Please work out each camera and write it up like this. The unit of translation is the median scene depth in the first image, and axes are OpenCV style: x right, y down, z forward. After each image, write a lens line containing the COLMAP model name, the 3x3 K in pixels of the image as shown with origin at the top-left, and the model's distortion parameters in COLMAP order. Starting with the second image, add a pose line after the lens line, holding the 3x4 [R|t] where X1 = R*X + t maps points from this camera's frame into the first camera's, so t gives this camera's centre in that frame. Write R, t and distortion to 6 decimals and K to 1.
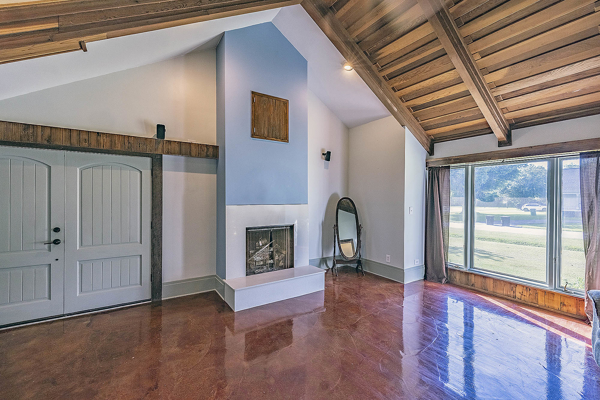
lens RADIAL K [[253.8, 0, 301.3], [0, 253.8, 199.3], [0, 0, 1]] dist [-0.006853, 0.000365]
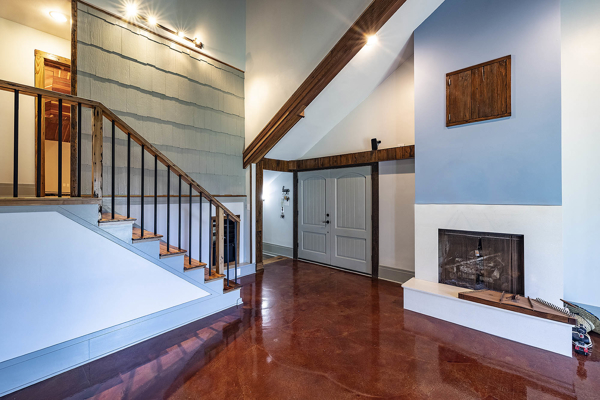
lens RADIAL K [[253.8, 0, 295.3], [0, 253.8, 197.4], [0, 0, 1]] dist [-0.006853, 0.000365]
pose [[0.227901, -0.006217, -0.973665, 0.600504], [-0.006107, 0.999951, -0.007814, 0.011548], [0.973665, 0.007727, 0.227851, 0.329950]]
